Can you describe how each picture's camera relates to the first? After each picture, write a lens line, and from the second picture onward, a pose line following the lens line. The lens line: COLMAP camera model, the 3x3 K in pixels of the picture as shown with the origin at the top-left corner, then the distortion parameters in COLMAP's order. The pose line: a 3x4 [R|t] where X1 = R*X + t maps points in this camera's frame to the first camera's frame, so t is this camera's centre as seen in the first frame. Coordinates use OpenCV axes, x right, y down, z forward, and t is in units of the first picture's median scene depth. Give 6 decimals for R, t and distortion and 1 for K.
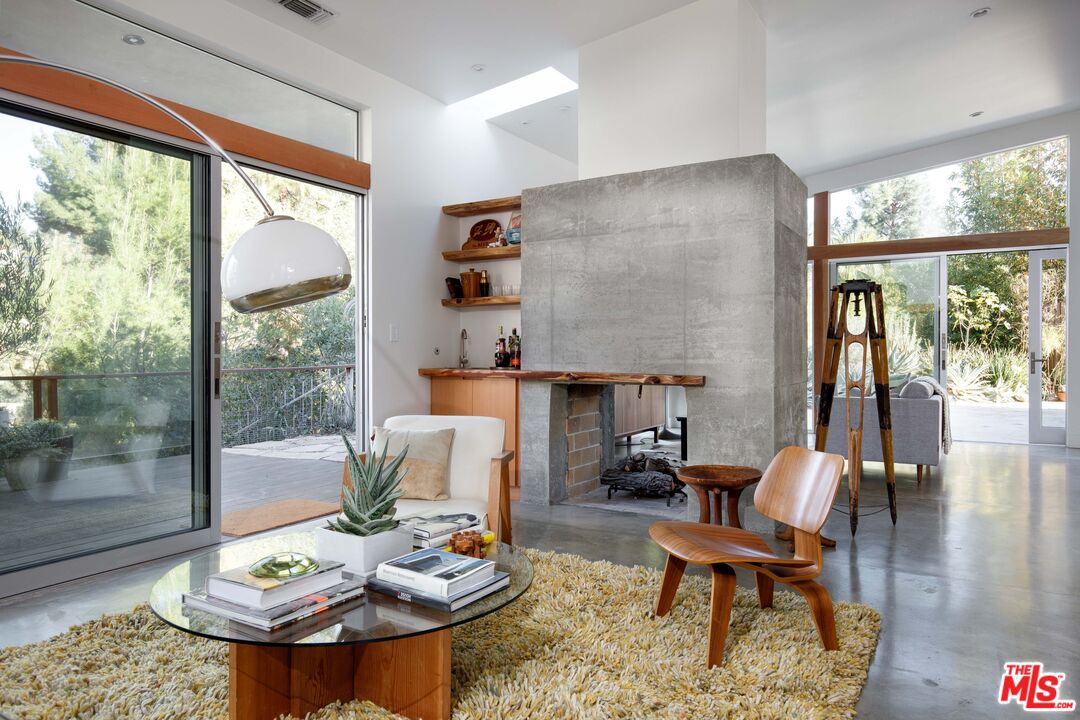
lens RADIAL K [[715.8, 0, 519.1], [0, 715.8, 362.3], [0, 0, 1]] dist [-0.001077, -0.000872]
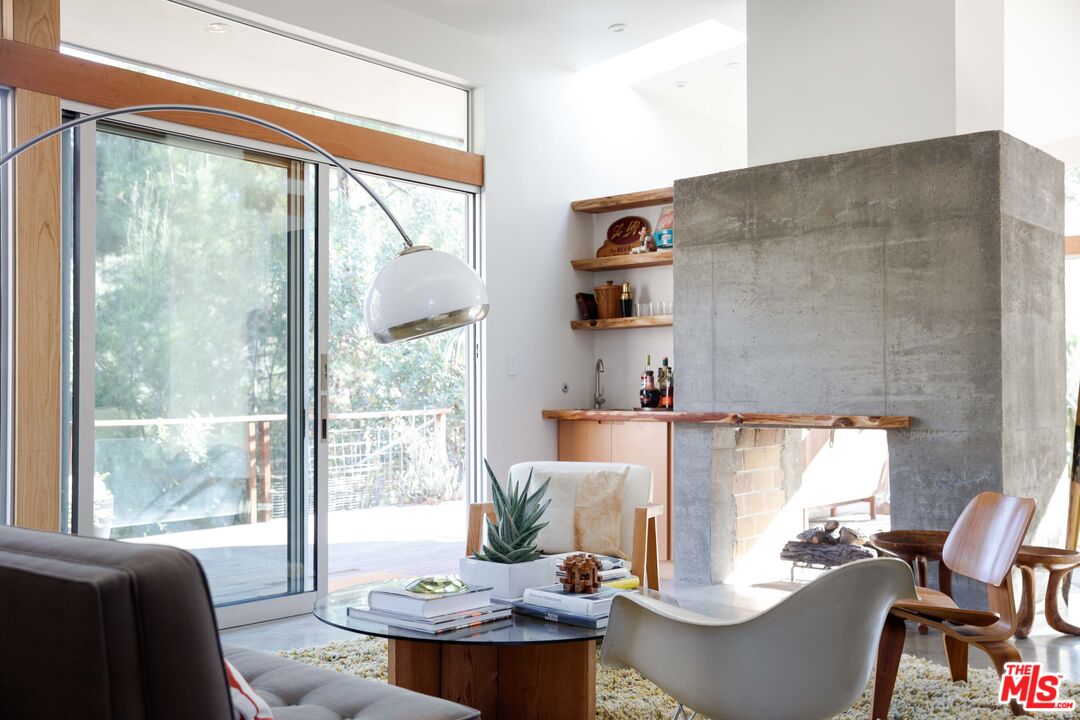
lens RADIAL K [[1095.7, 0, 529.2], [0, 1095.7, 393.1], [0, 0, 1]] dist [0.010092, 0.001332]
pose [[0.990718, -0.004716, -0.135854, 0.009343], [0.002618, 0.999875, -0.015615, 0.009965], [0.135911, 0.015114, 0.990606, -0.215922]]
